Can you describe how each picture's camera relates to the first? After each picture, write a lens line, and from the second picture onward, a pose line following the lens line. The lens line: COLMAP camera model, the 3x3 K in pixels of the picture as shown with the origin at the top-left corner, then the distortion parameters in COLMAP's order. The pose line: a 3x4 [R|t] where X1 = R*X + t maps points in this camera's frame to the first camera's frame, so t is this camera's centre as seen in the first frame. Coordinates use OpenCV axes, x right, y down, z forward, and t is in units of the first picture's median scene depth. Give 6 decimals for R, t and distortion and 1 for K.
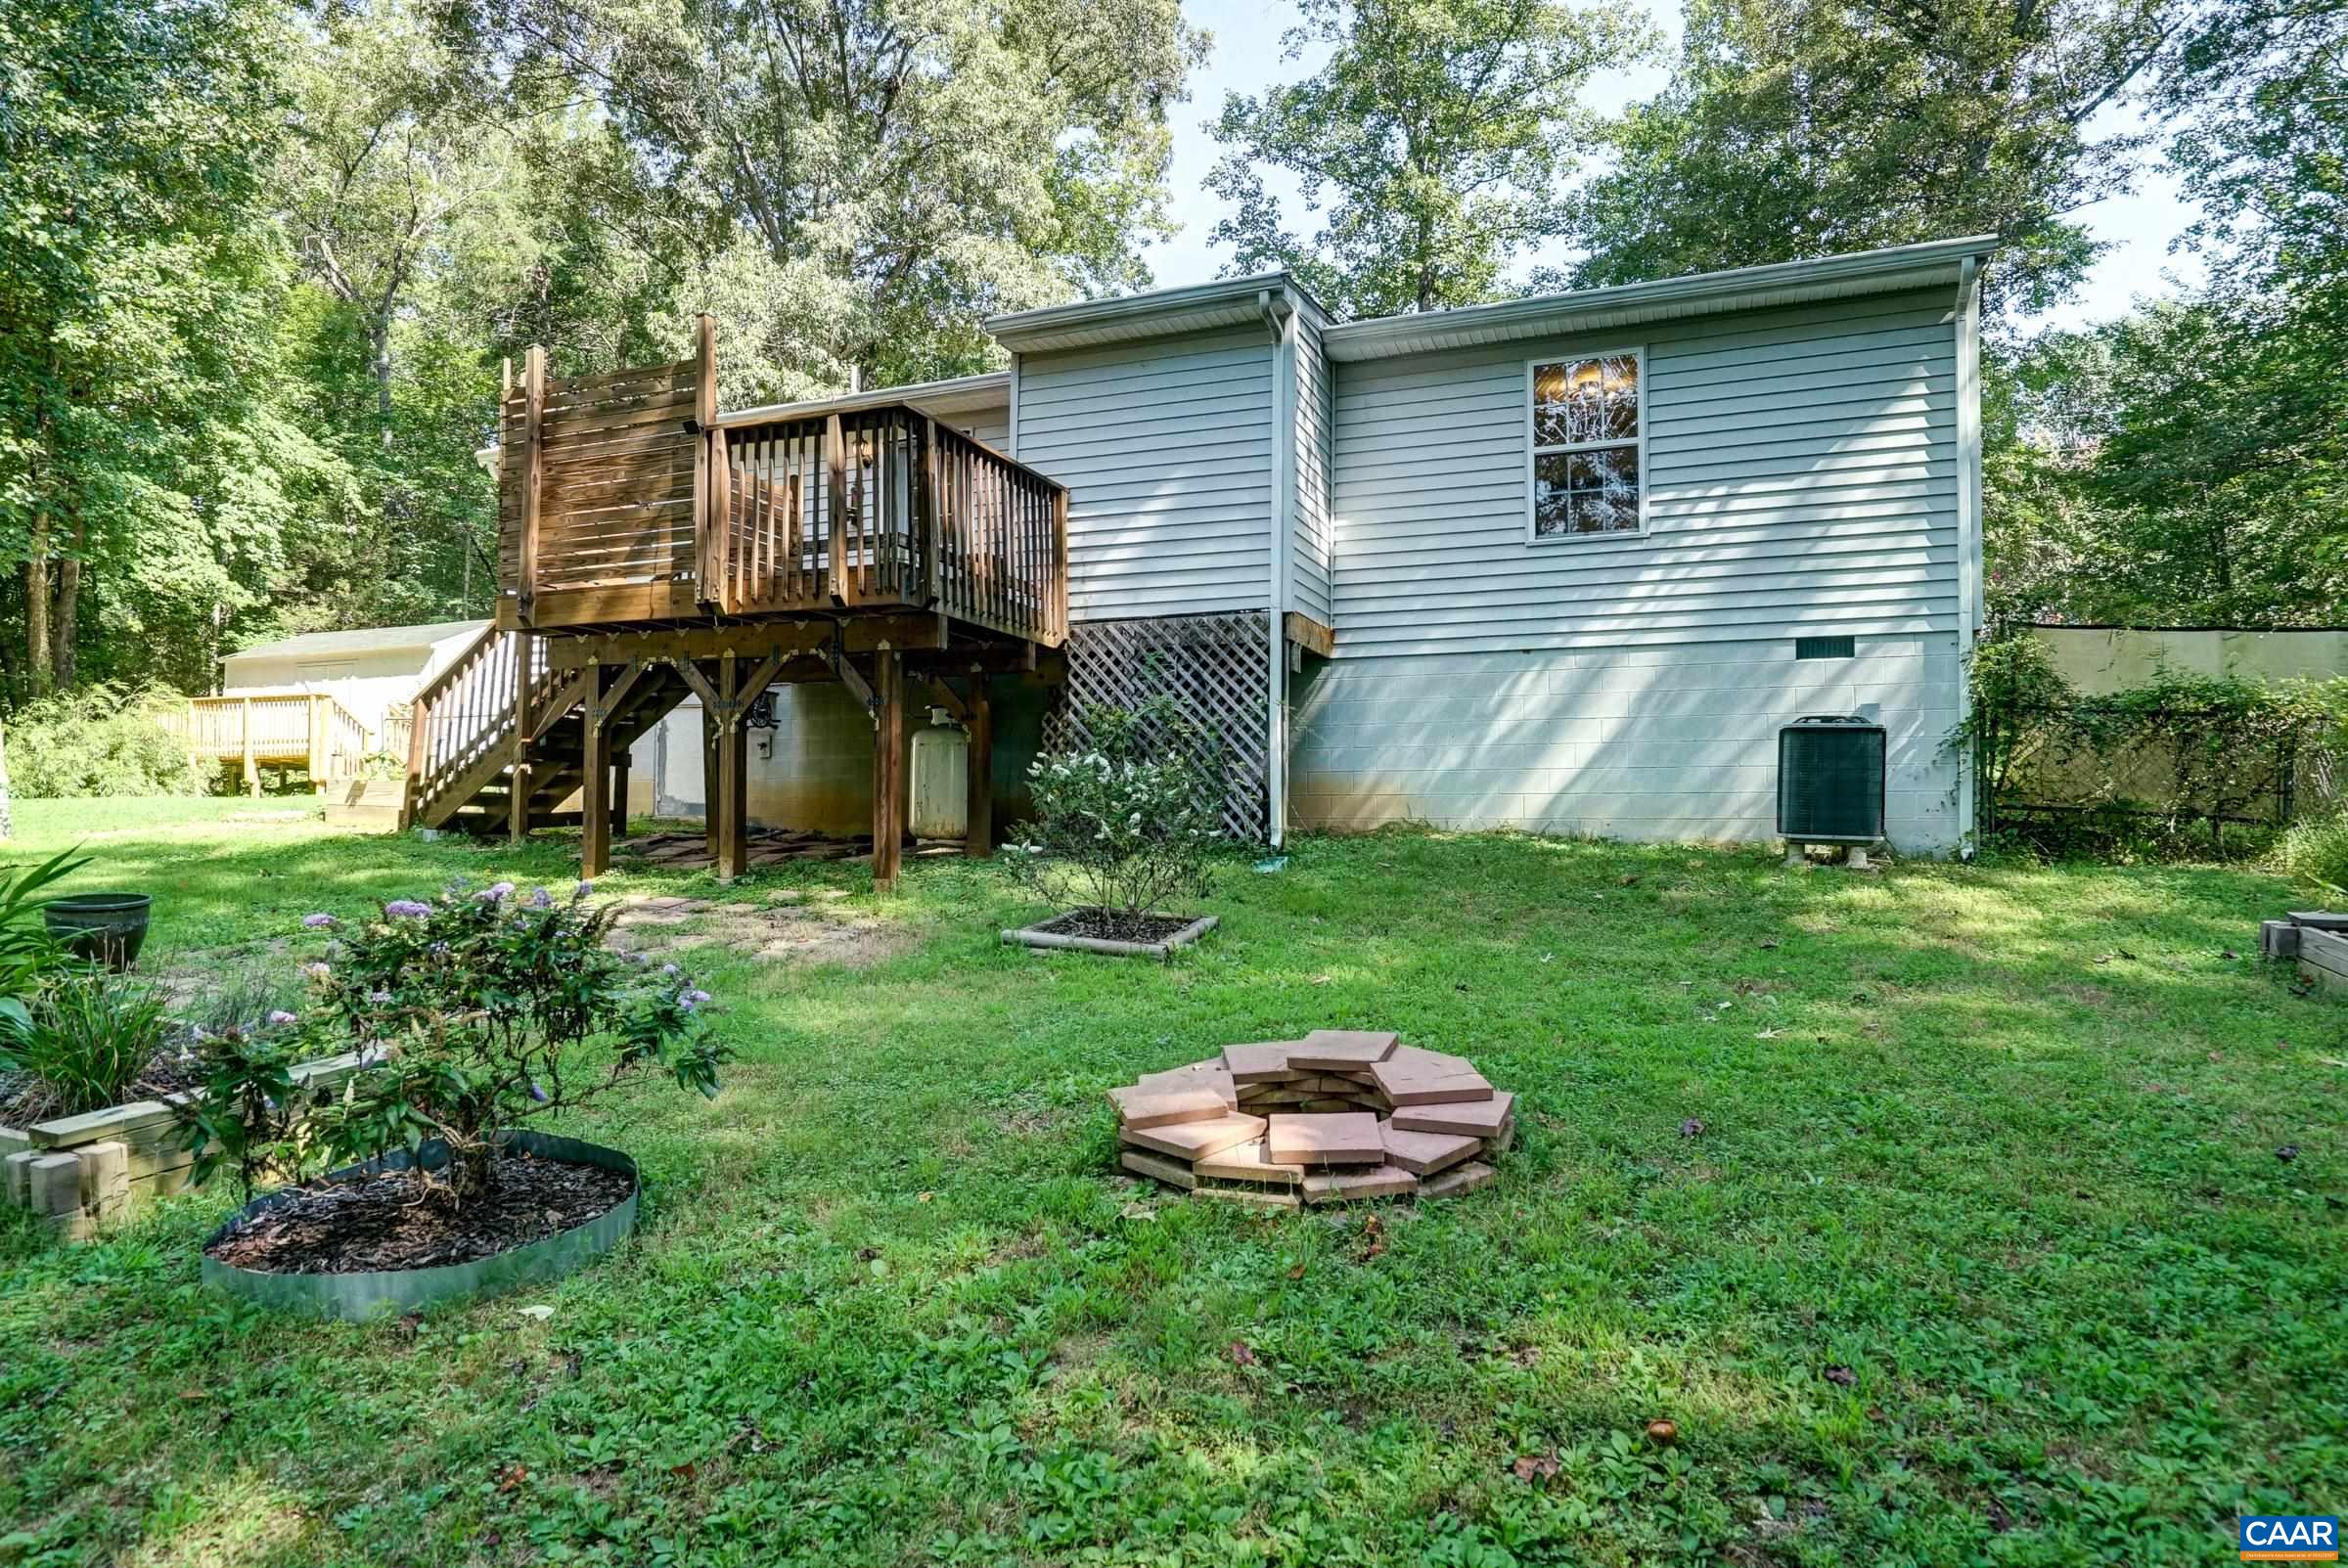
lens RADIAL K [[1290.8, 0, 1172.2], [0, 1290.8, 796.4], [0, 0, 1]] dist [-0.031228, 0.022654]
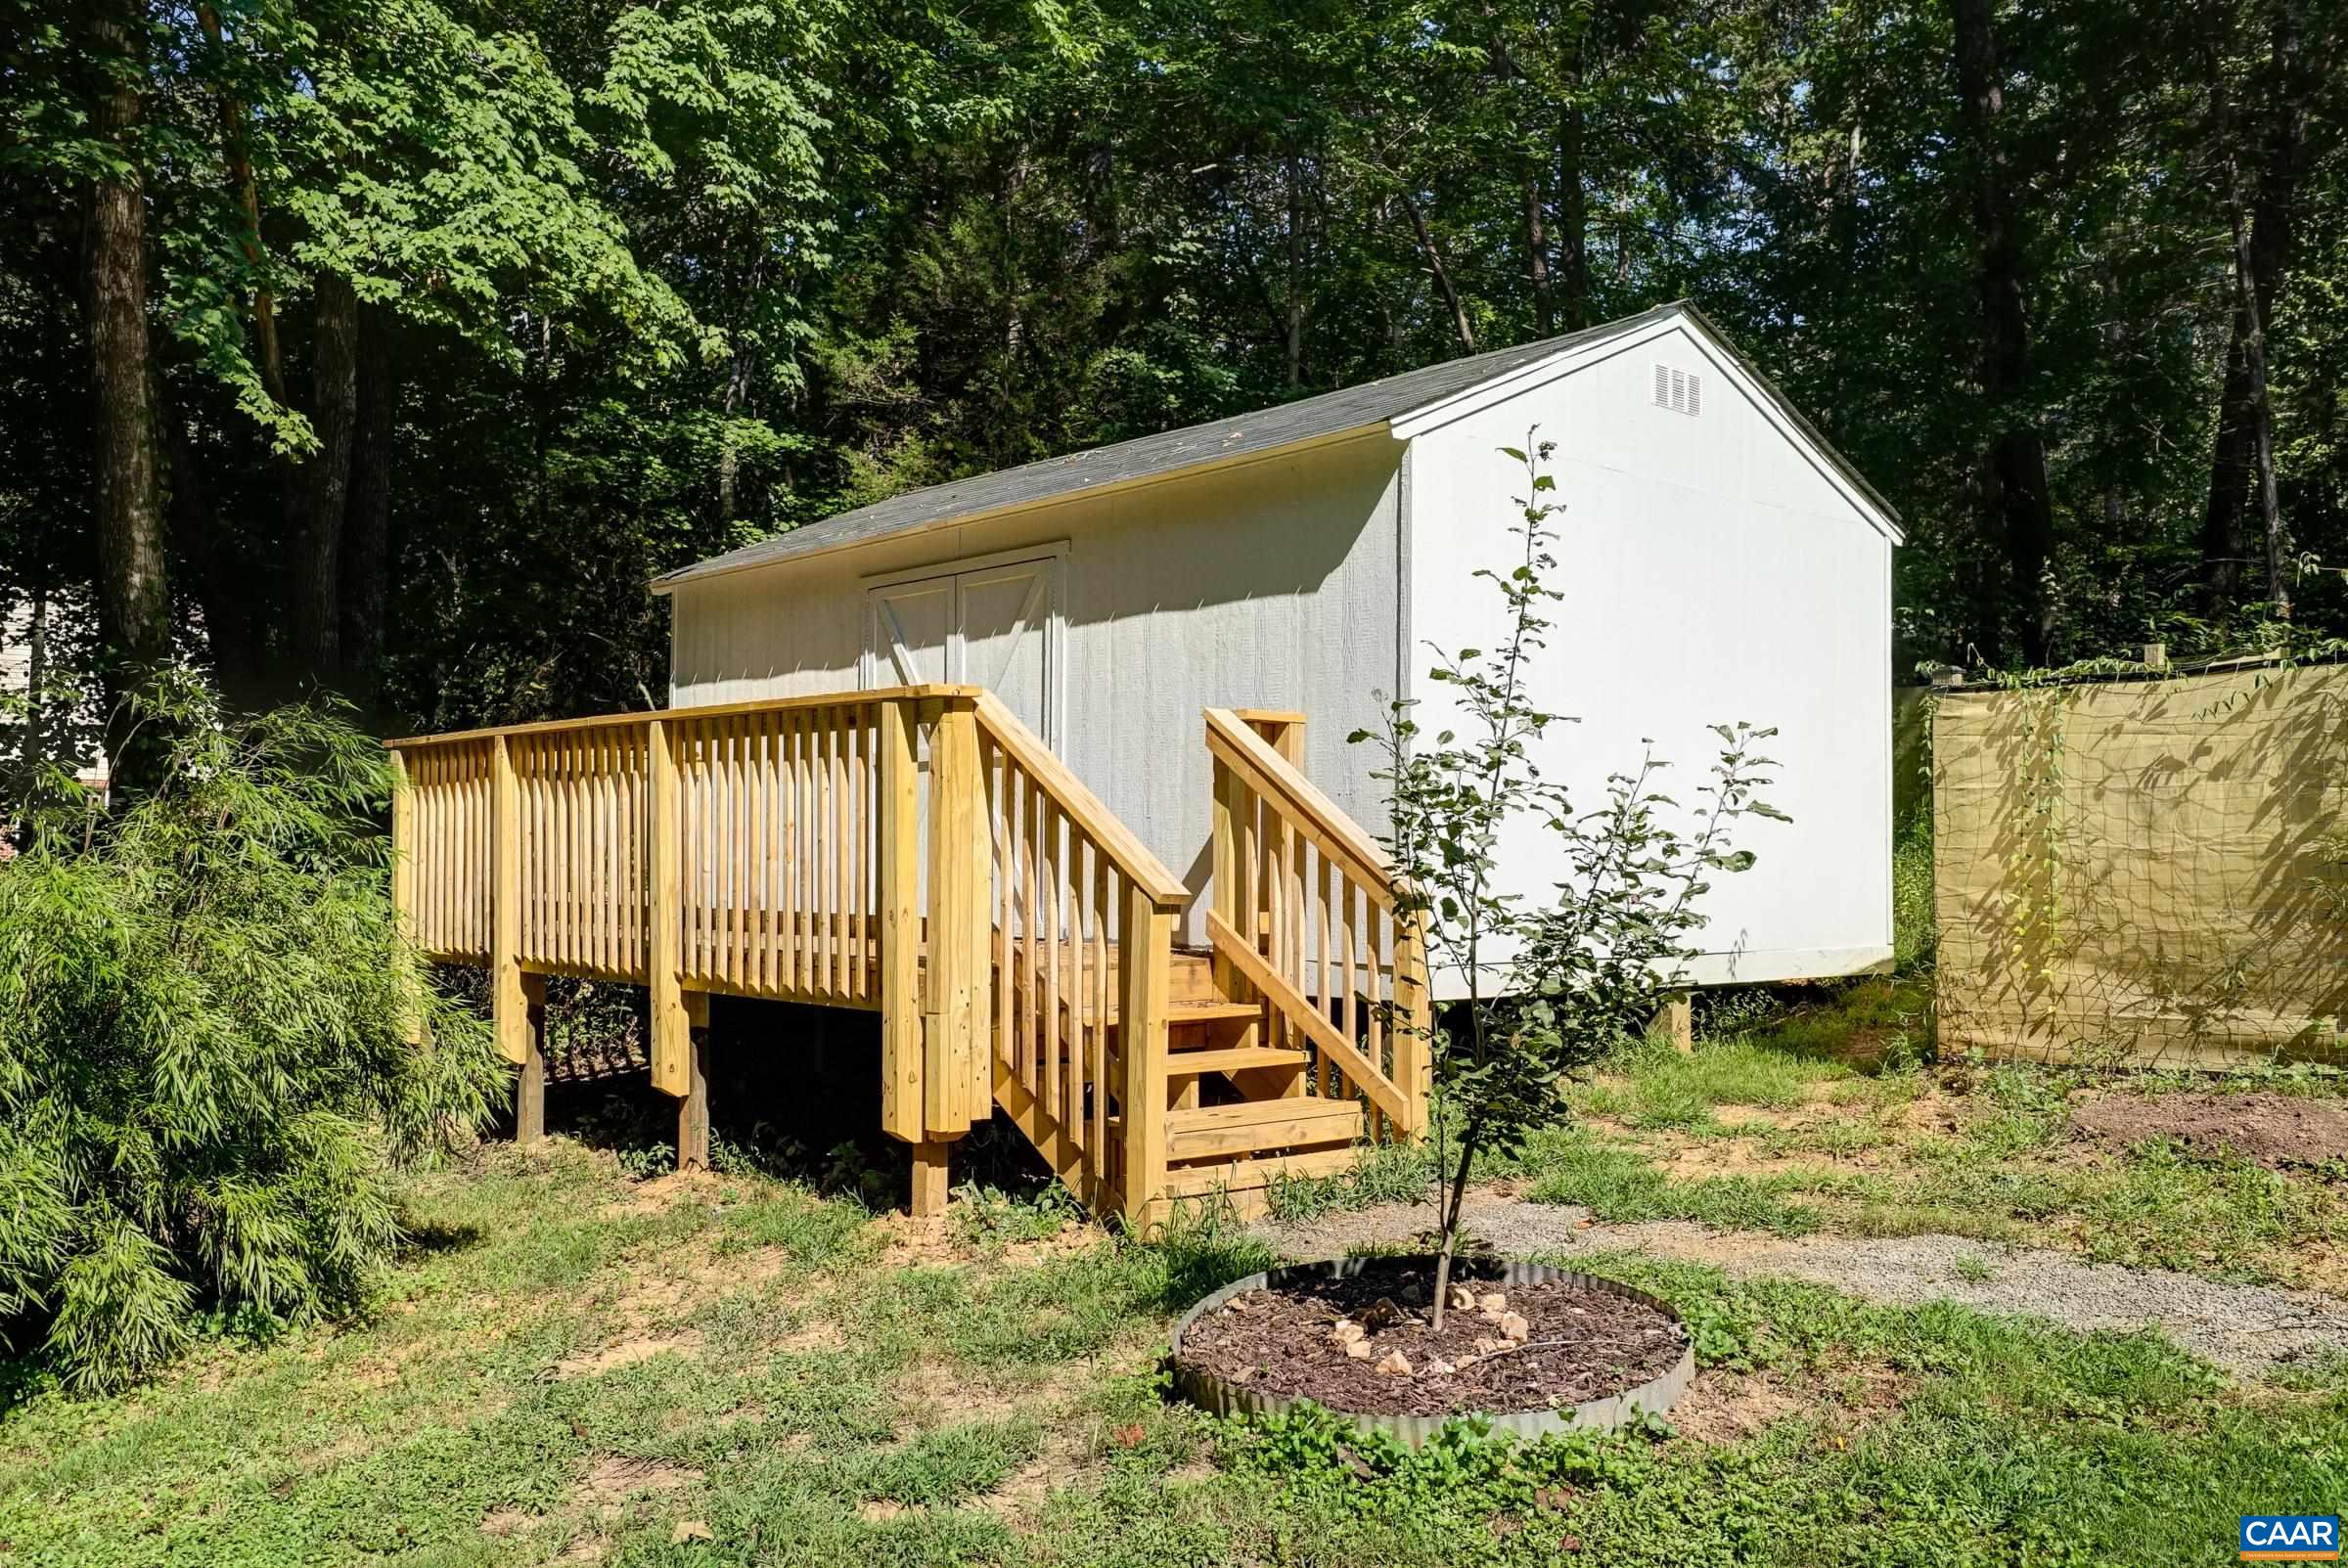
lens RADIAL K [[2005.3, 0, 1181.0], [0, 2005.3, 787.3], [0, 0, 1]] dist [0.051067, 0.002832]
pose [[0.883106, -0.020598, -0.468721, -0.422193], [0.014557, 0.999758, -0.016508, -0.051232], [0.468948, 0.007755, 0.883192, 0.647266]]
